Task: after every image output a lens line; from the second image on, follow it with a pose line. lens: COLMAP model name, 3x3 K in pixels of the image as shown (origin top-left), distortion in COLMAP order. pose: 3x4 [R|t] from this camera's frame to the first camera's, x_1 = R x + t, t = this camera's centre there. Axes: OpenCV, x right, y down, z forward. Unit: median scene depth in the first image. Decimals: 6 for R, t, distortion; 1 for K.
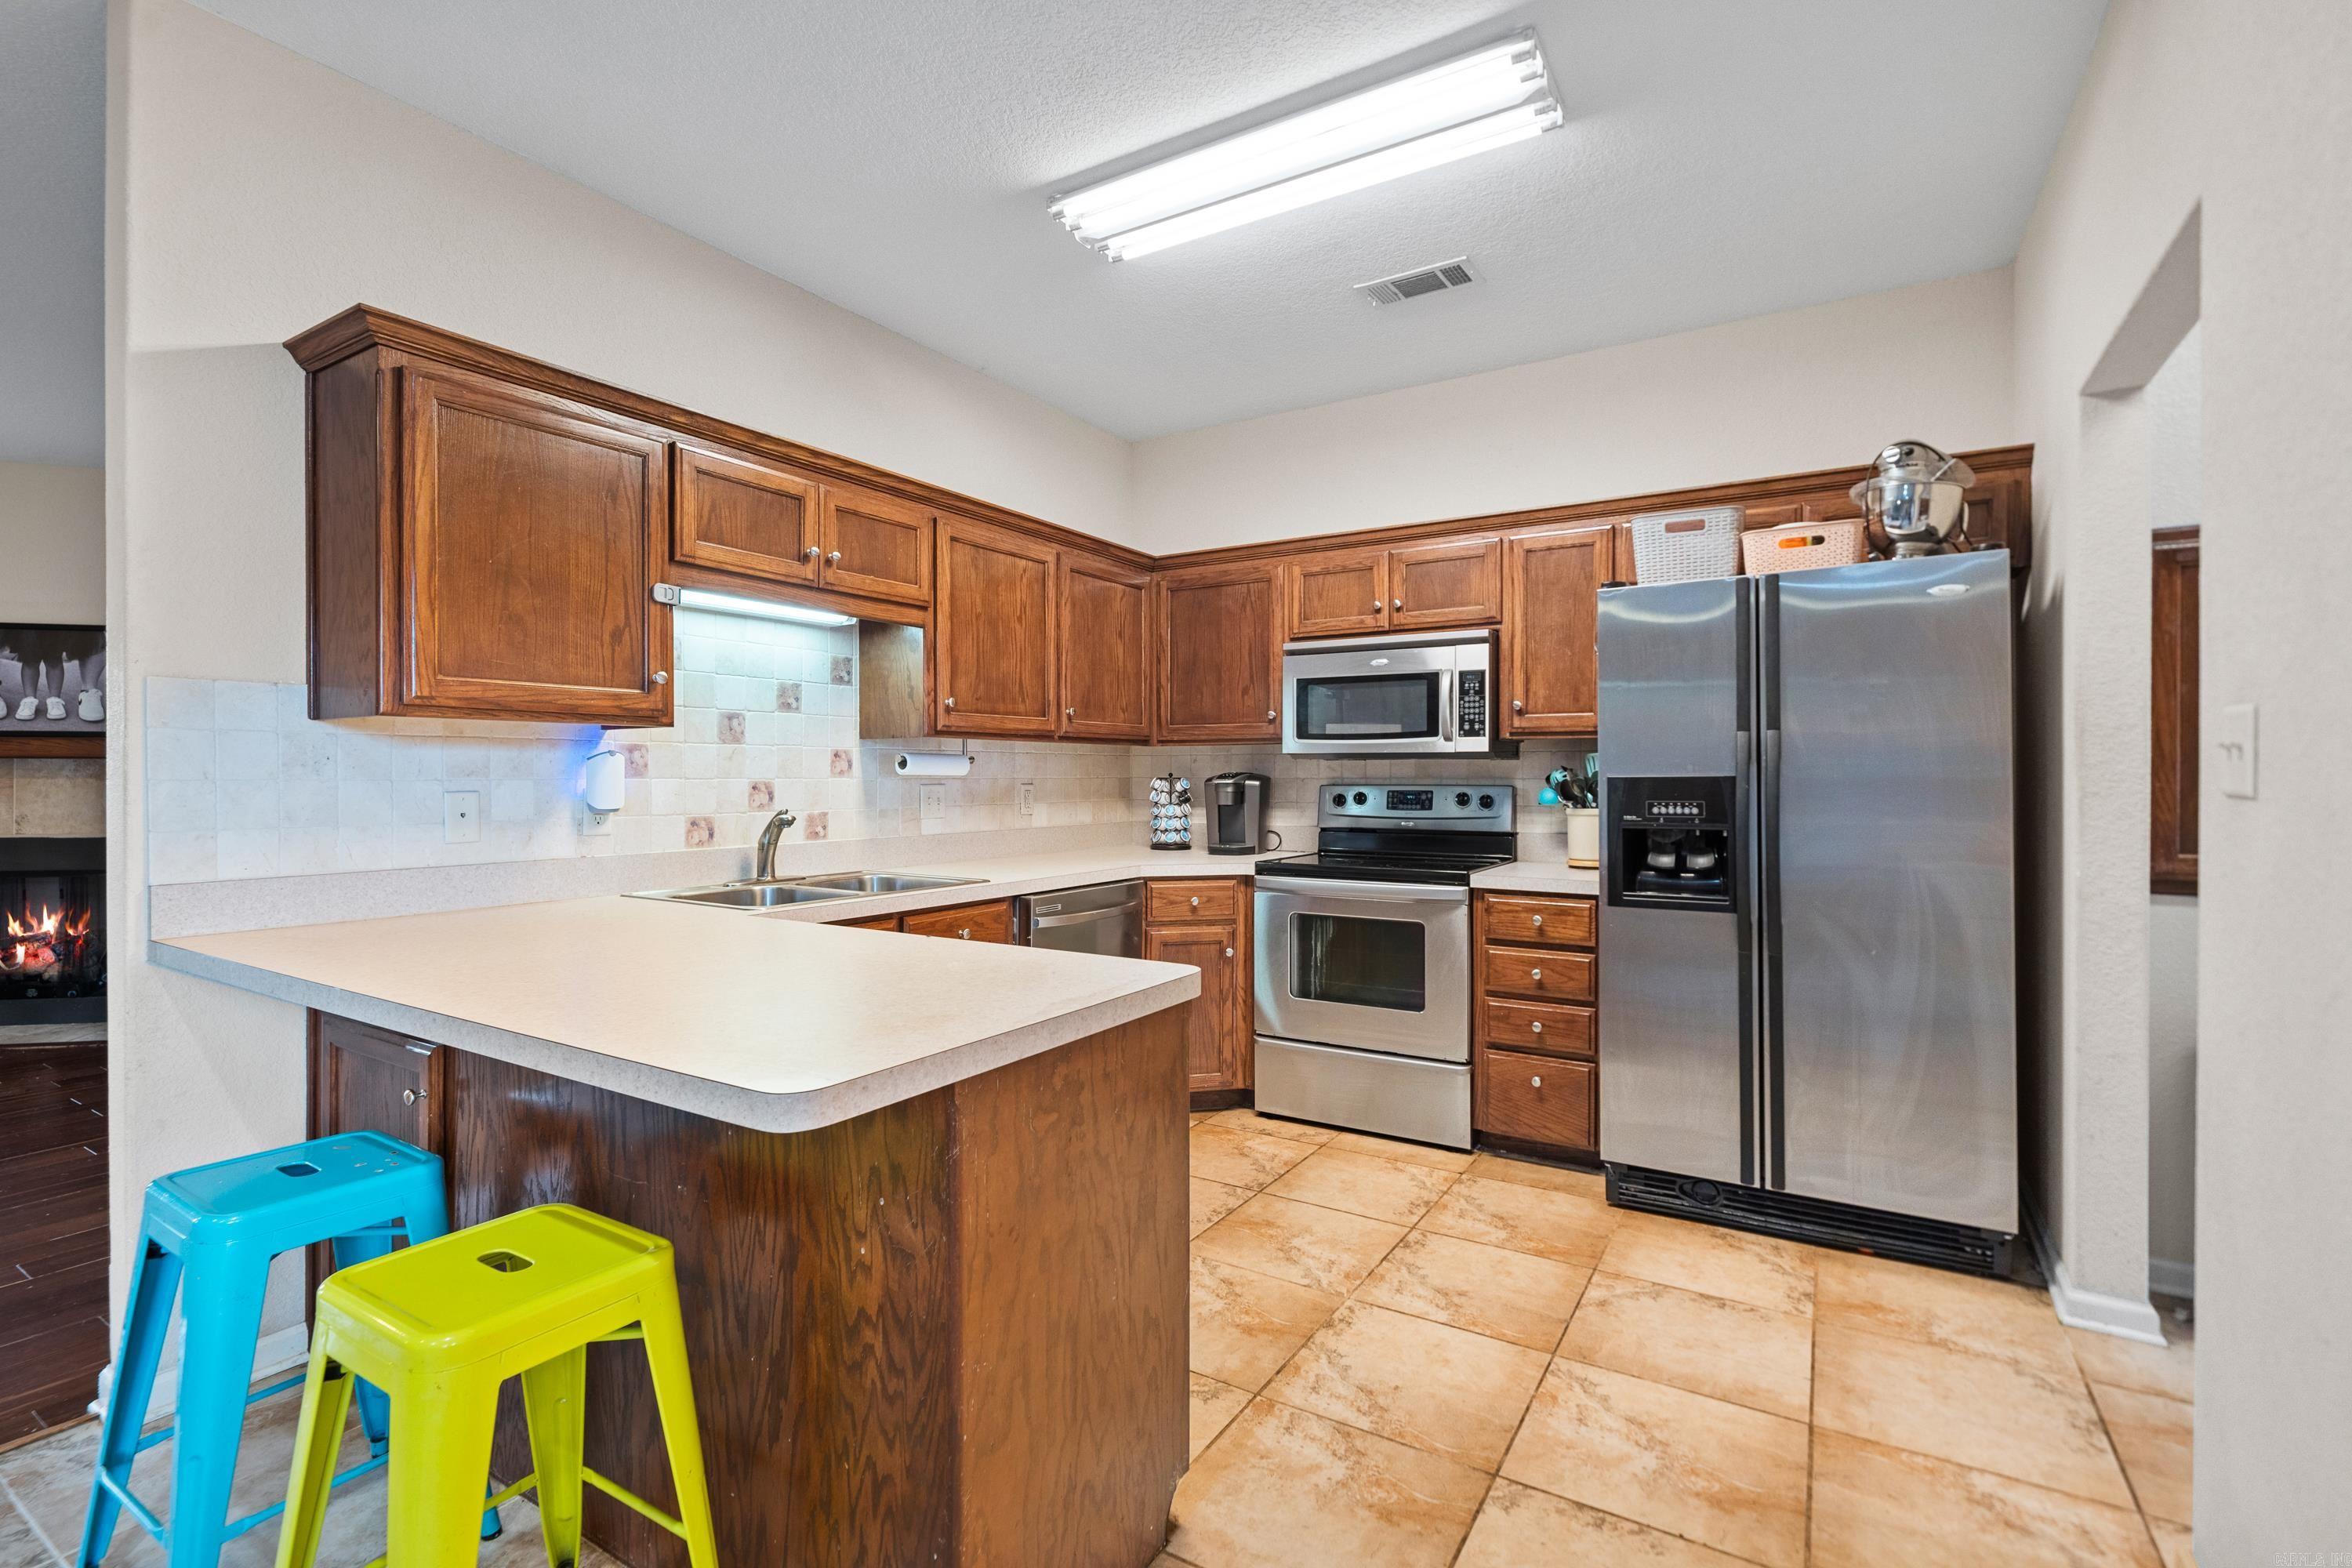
lens RADIAL K [[1008.1, 0, 1170.5], [0, 1008.1, 770.5], [0, 0, 1]] dist [-0.013905, 0.001962]
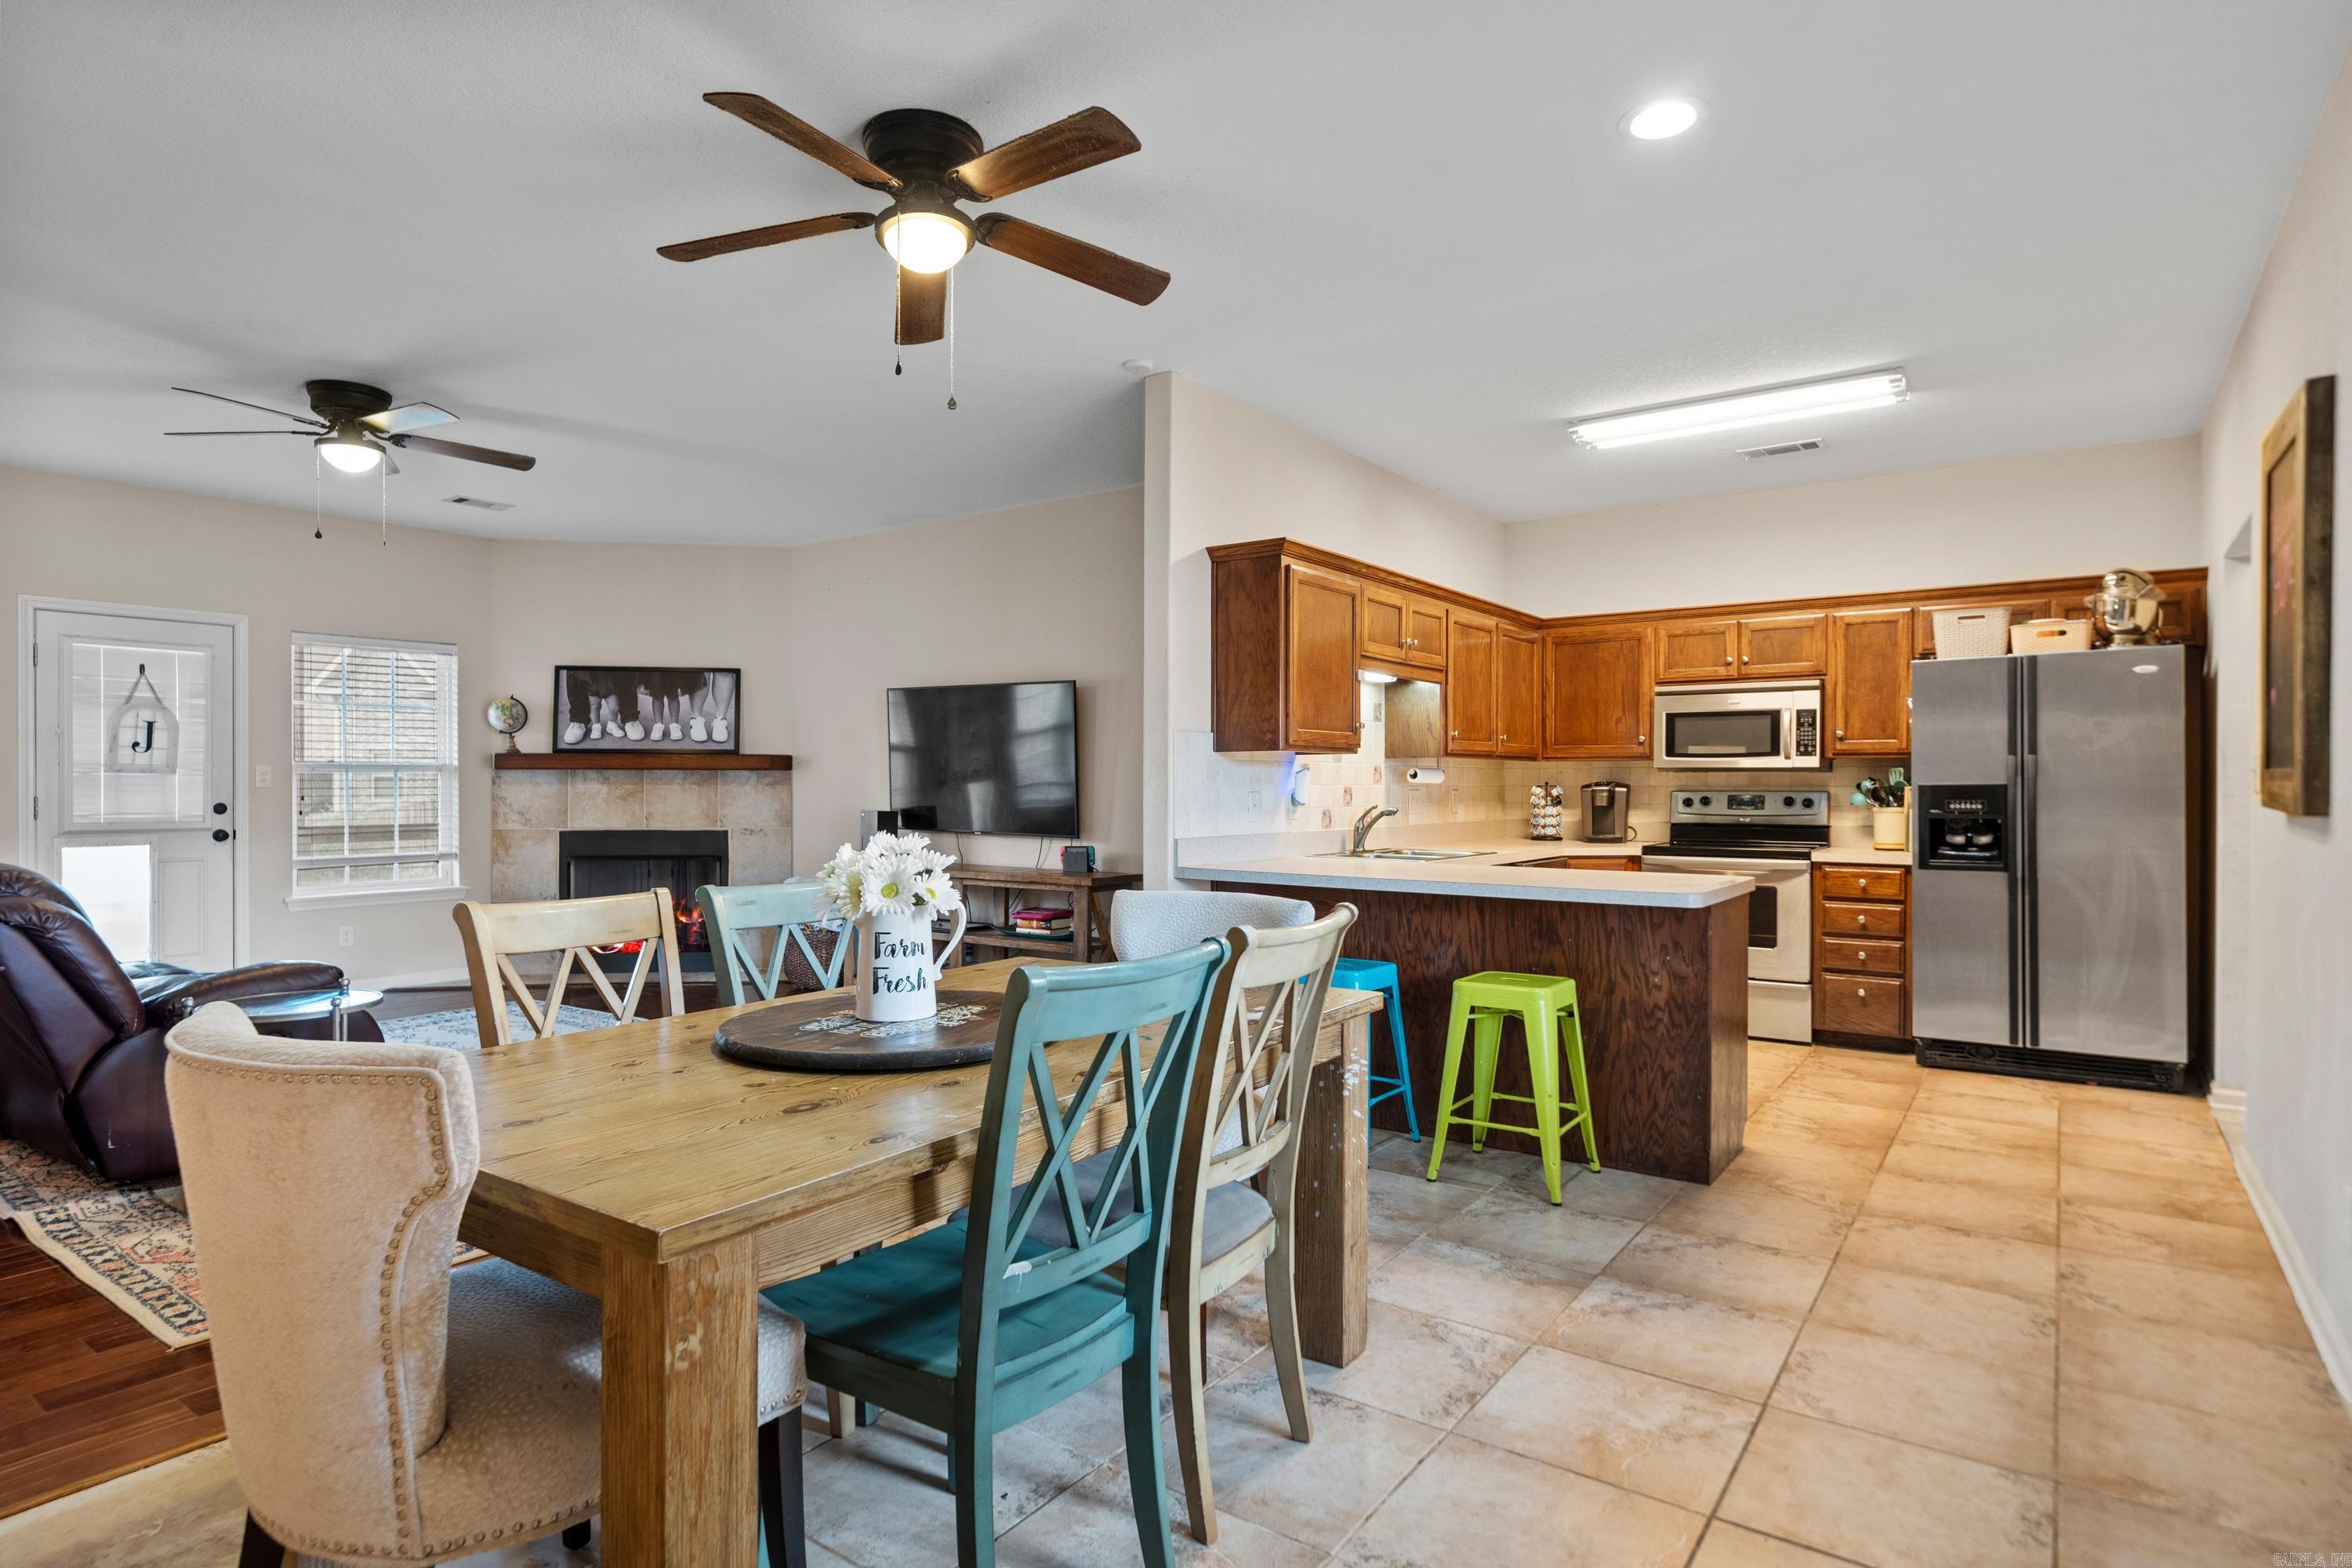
lens RADIAL K [[1256.7, 0, 1174.5], [0, 1256.7, 777.9], [0, 0, 1]] dist [-0.001627, 0.003933]
pose [[0.999098, 0.000322, -0.042474, -0.552292], [-0.000202, 0.999996, 0.002822, -0.008869], [0.042474, -0.002811, 0.999094, -0.860950]]
